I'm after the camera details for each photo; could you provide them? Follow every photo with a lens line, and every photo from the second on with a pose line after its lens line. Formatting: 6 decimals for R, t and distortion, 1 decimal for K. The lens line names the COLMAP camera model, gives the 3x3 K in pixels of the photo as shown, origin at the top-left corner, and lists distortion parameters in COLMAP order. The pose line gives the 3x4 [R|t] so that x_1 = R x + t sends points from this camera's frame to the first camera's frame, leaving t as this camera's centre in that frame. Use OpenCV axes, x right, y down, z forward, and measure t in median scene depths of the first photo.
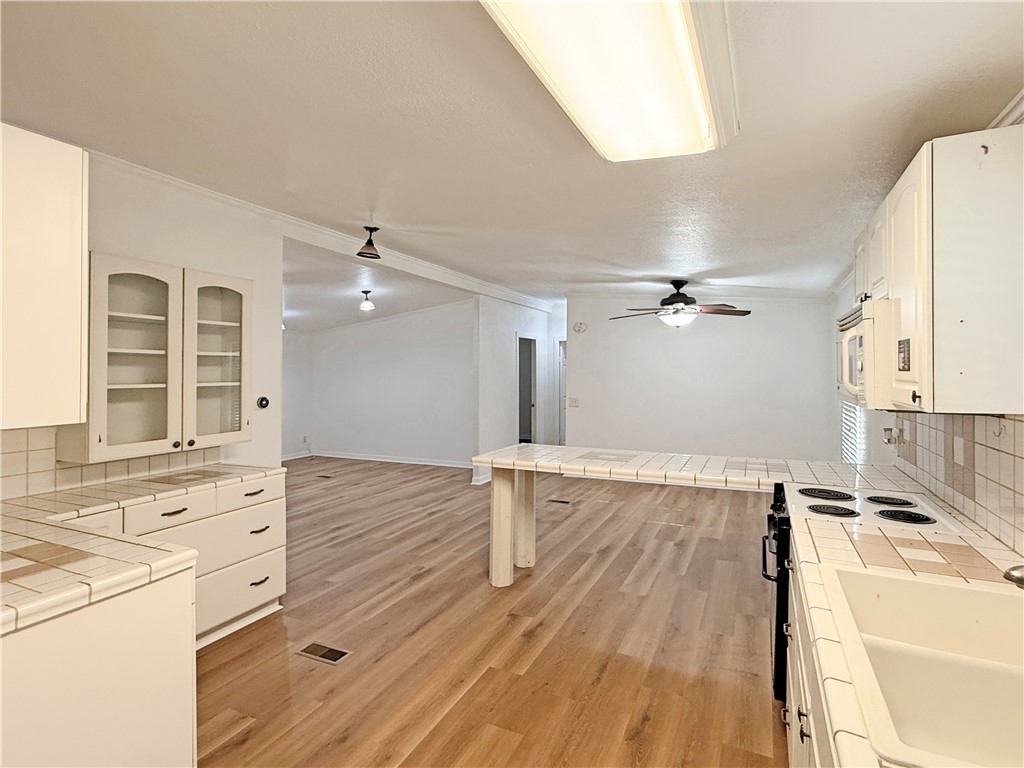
lens RADIAL K [[512.1, 0, 512.0], [0, 512.1, 384.0], [0, 0, 1]] dist [0.001262, 0.001061]
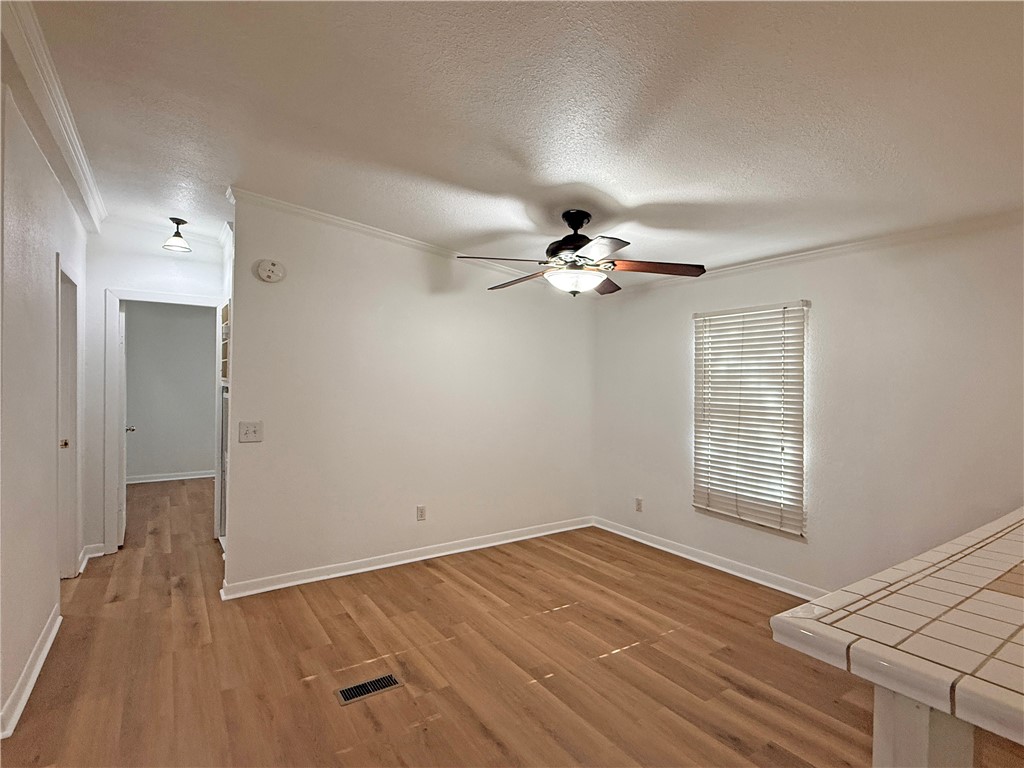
lens RADIAL K [[512.1, 0, 512.0], [0, 512.1, 384.0], [0, 0, 1]] dist [0.001262, 0.001061]
pose [[0.508378, -0.000351, 0.861134, -0.216619], [-0.001266, 0.999999, 0.001155, -0.009383], [-0.861133, -0.001678, 0.508377, 0.767403]]
